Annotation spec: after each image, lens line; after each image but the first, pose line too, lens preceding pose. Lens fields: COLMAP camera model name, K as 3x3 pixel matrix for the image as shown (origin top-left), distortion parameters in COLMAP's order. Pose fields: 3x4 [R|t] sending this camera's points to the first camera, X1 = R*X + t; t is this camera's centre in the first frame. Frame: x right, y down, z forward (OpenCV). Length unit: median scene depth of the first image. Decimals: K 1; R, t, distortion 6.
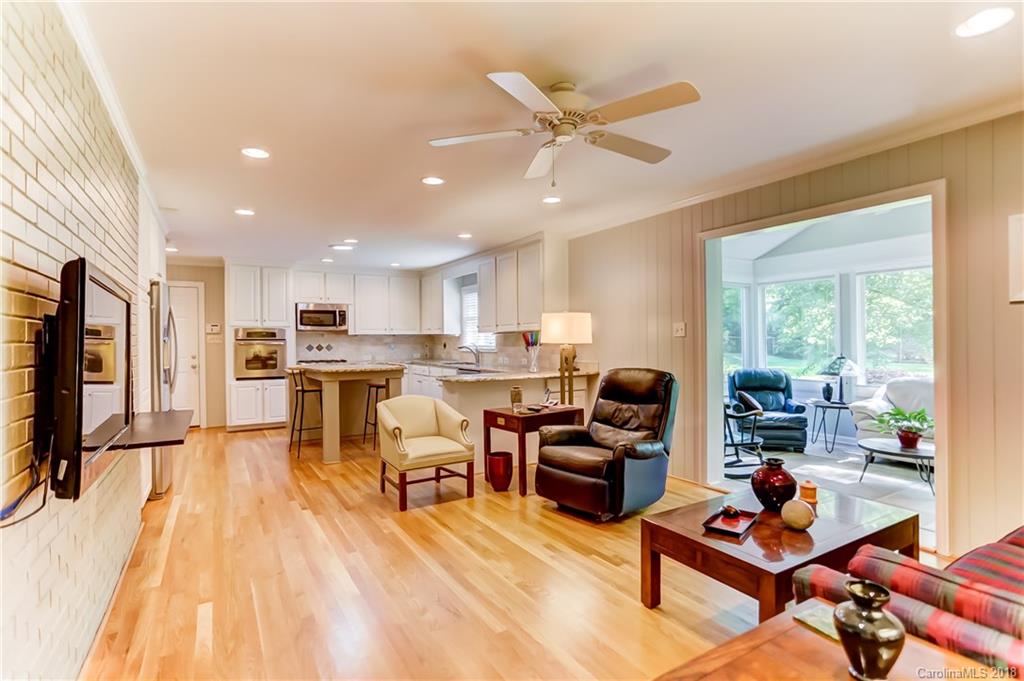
lens RADIAL K [[499.6, 0, 510.1], [0, 499.6, 339.7], [0, 0, 1]] dist [-0.044932, 0.026777]
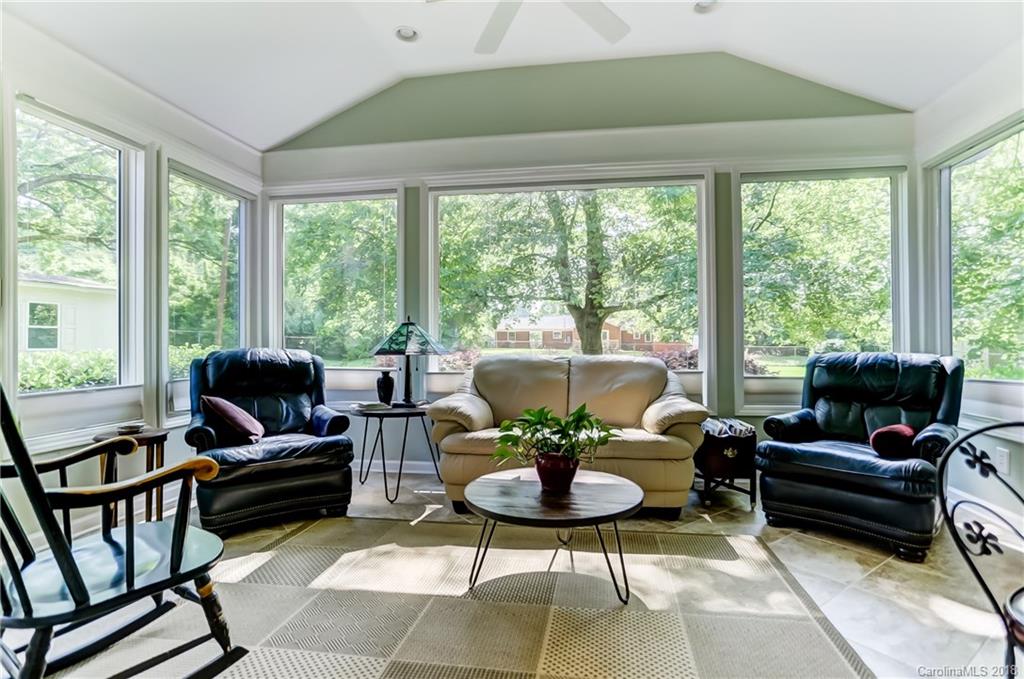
lens RADIAL K [[499.6, 0, 510.1], [0, 499.6, 338.7], [0, 0, 1]] dist [-0.044932, 0.026777]
pose [[0.662580, 0.015967, 0.748821, 0.324163], [0.000799, 0.999757, -0.022024, 0.065421], [-0.748990, 0.015191, 0.662407, 0.535648]]
